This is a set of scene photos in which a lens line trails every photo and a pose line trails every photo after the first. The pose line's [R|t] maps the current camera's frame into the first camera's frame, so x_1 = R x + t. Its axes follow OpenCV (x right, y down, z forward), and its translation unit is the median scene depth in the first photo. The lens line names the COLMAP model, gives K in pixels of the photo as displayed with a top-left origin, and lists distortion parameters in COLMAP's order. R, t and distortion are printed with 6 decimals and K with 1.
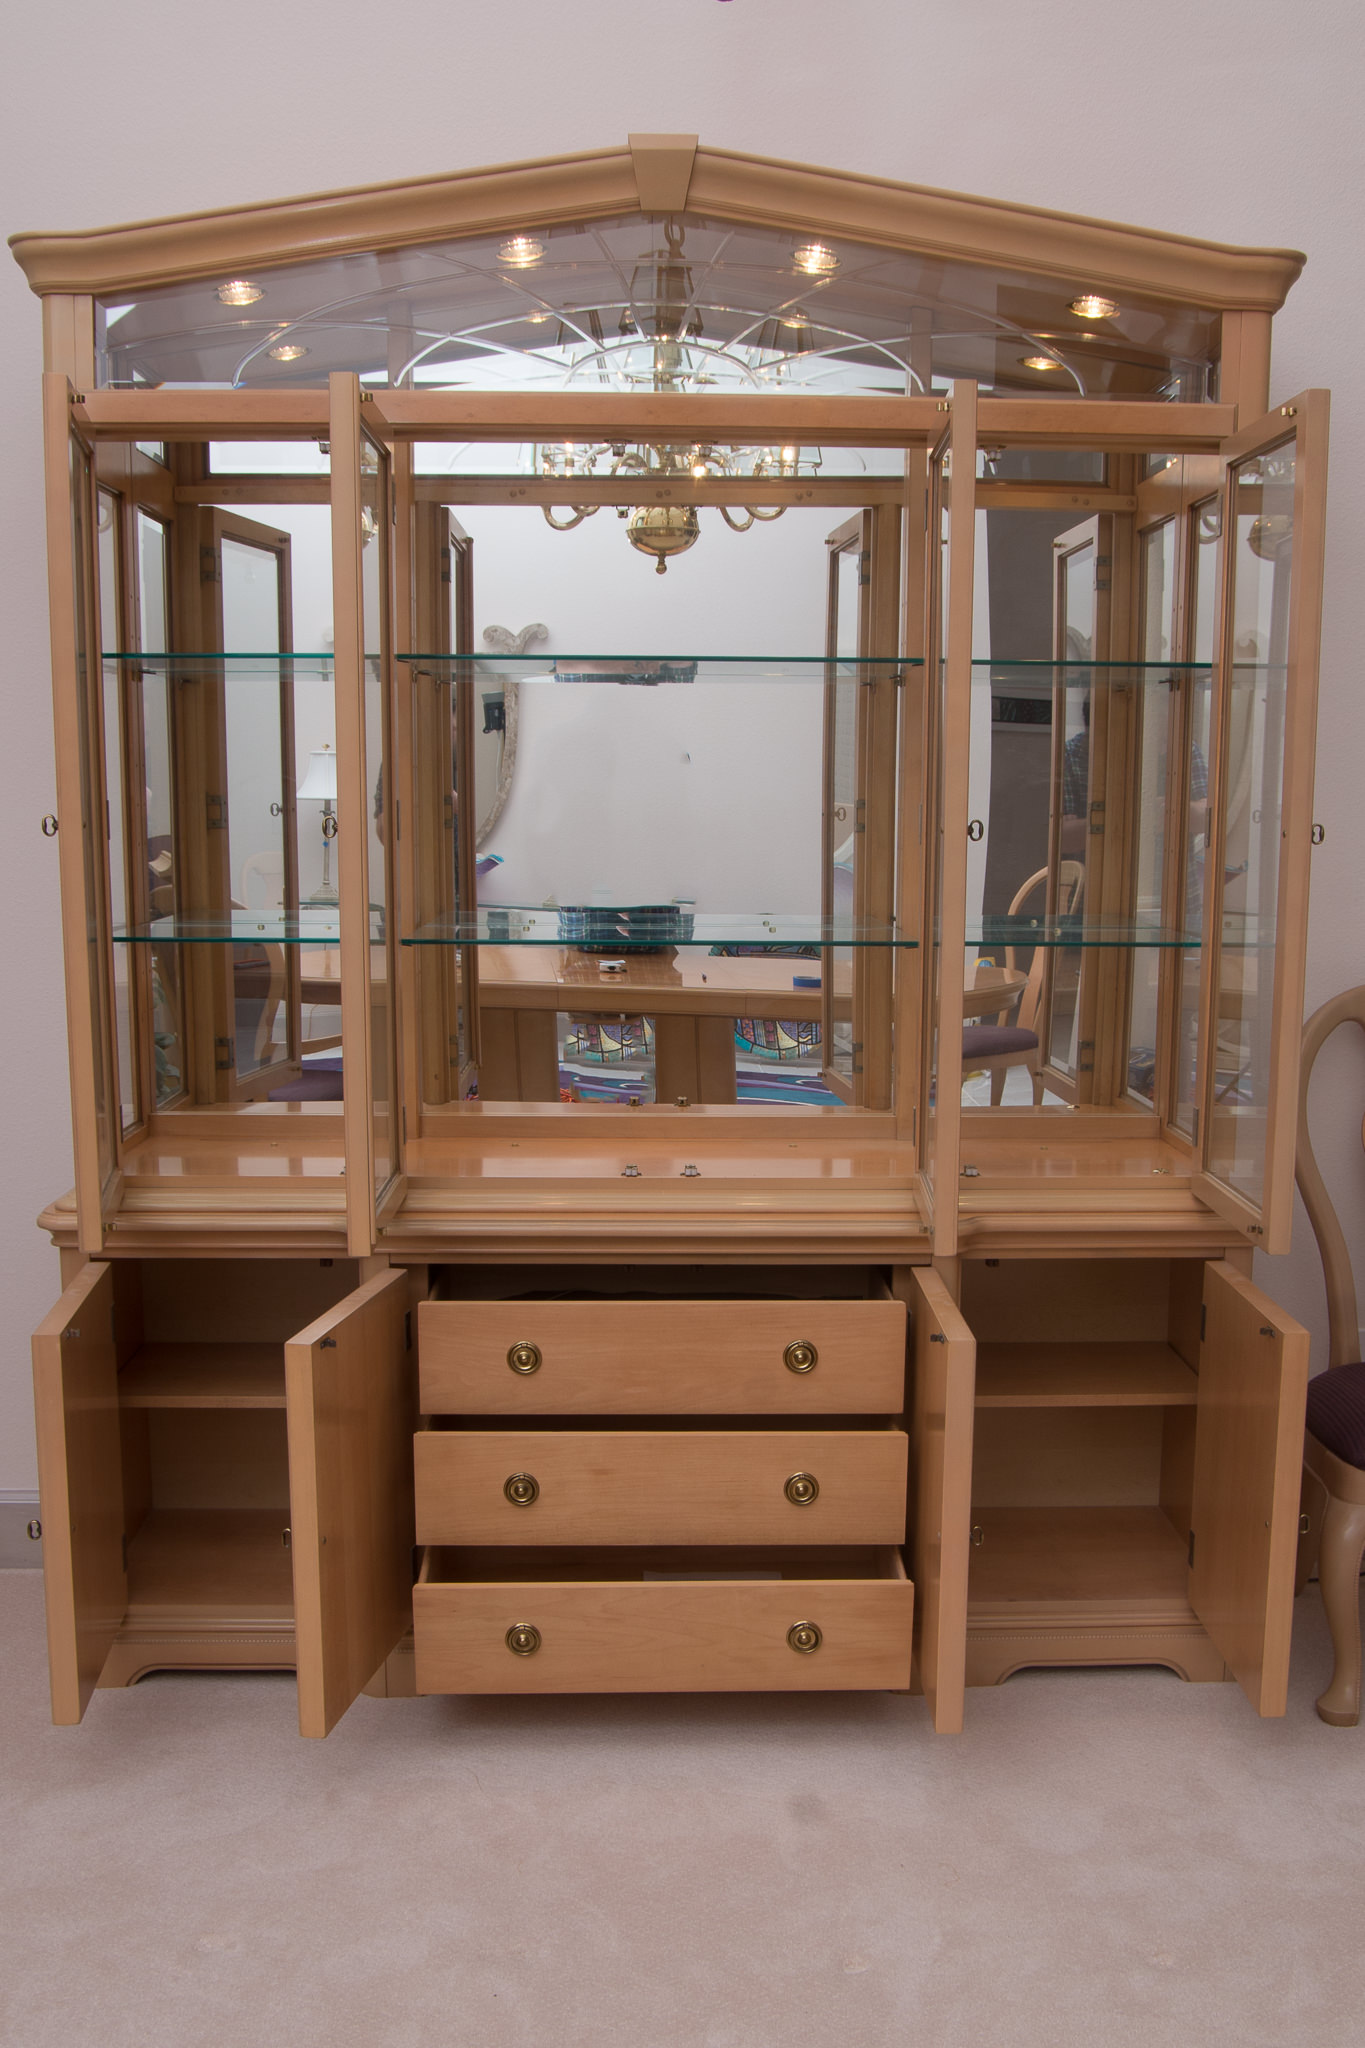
lens RADIAL K [[1844.1, 0, 685.3], [0, 1844.1, 1047.7], [0, 0, 1]] dist [-0.078216, 0.022103]
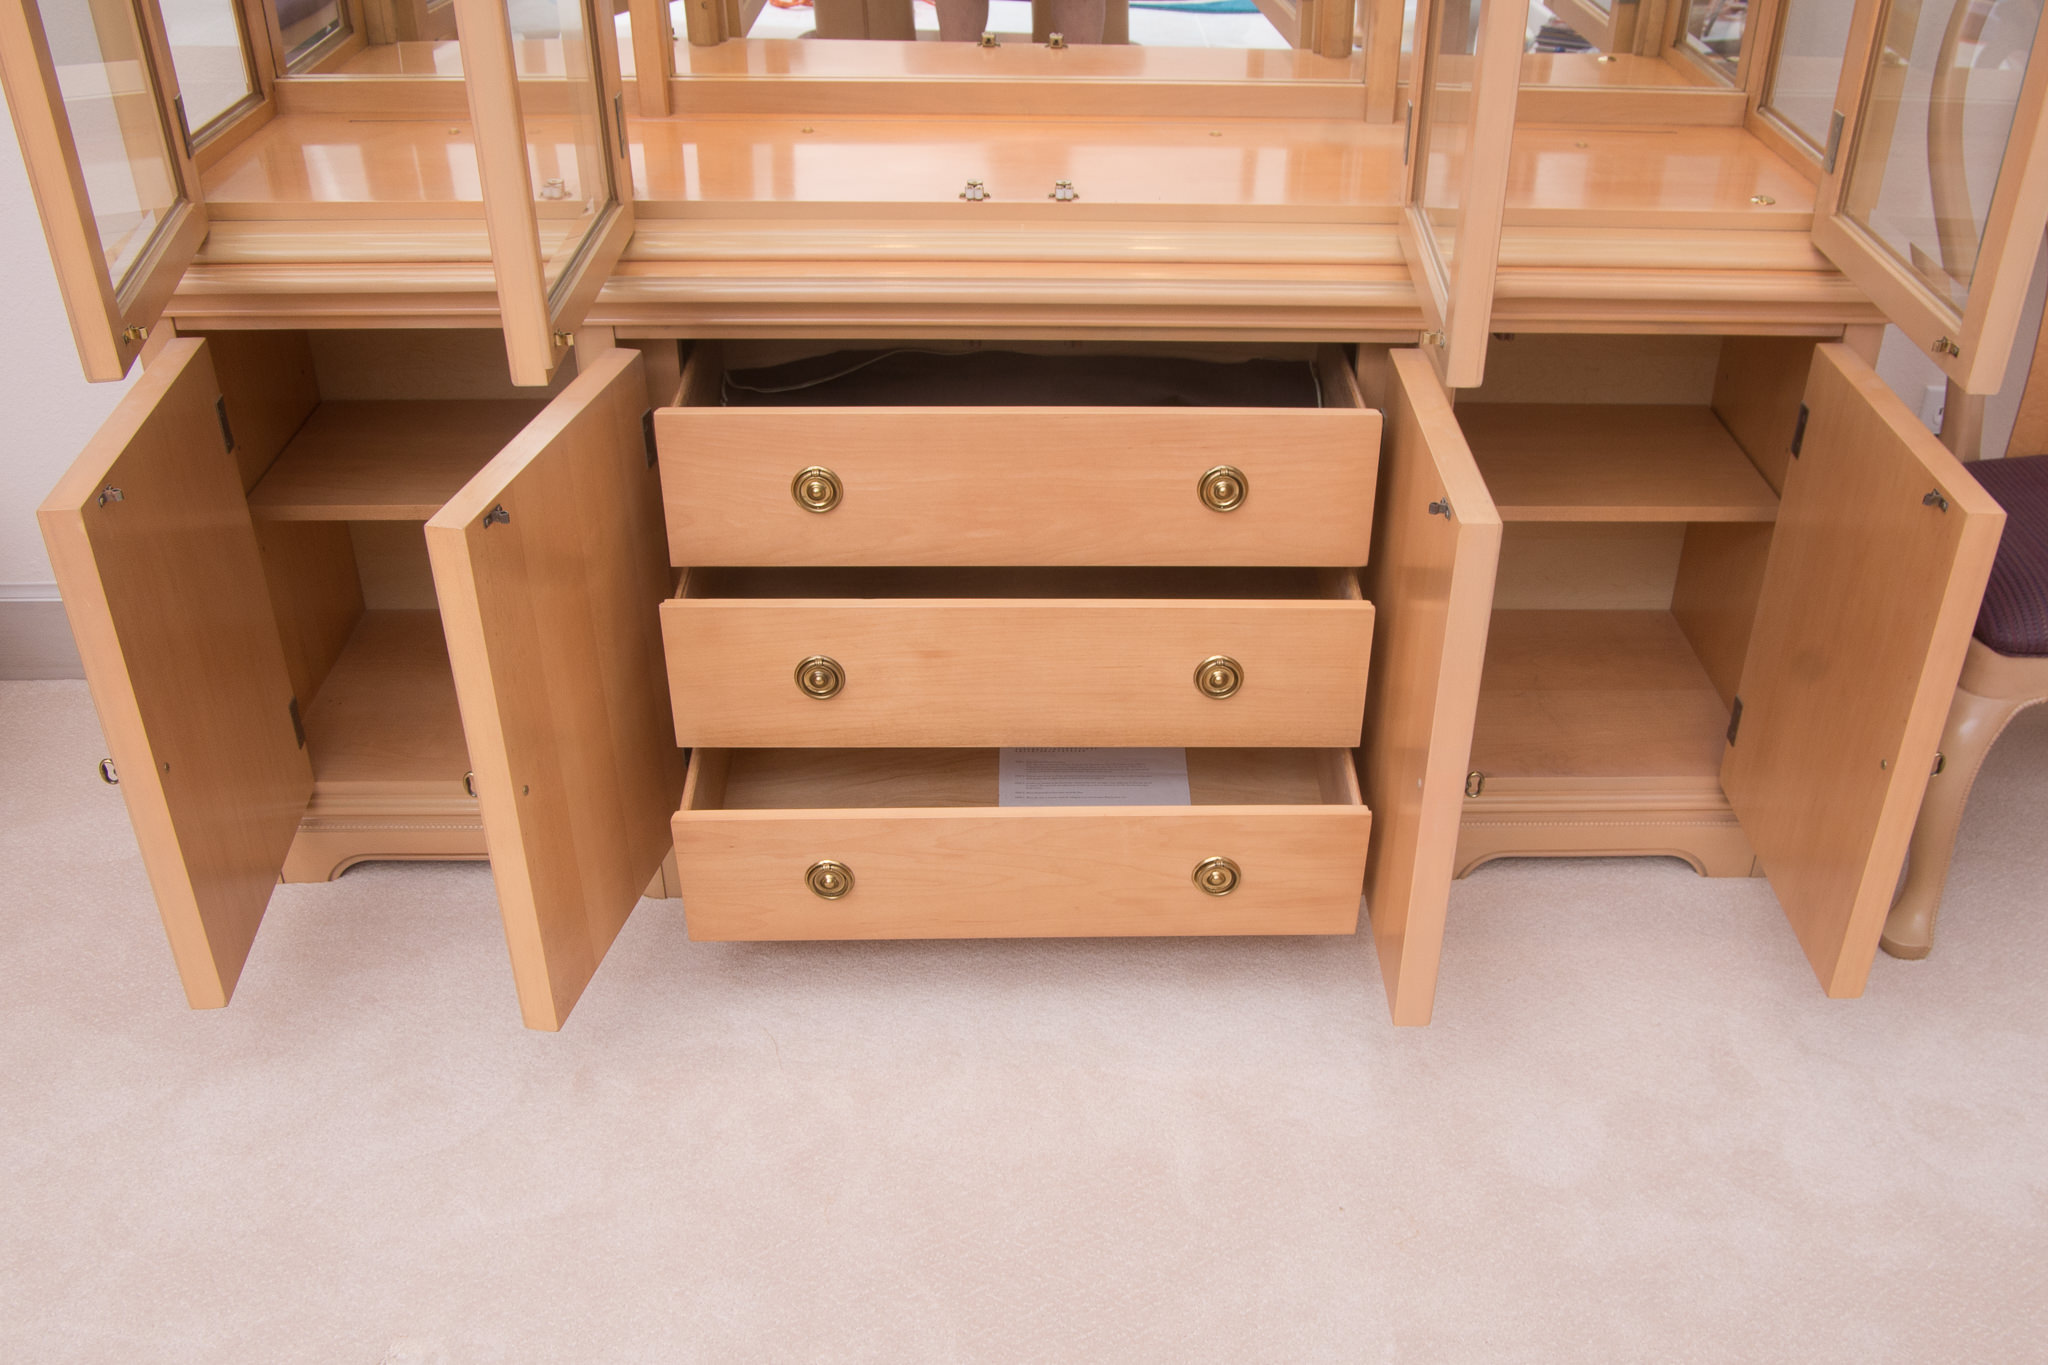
lens RADIAL K [[1844.1, 0, 1089.9], [0, 1844.1, 680.5], [0, 0, 1]] dist [-0.078216, 0.022103]
pose [[0.999901, 0.005273, 0.013077, 0.004616], [-0.010188, 0.911349, 0.411508, -0.047649], [-0.009748, -0.411600, 0.911312, 0.350754]]
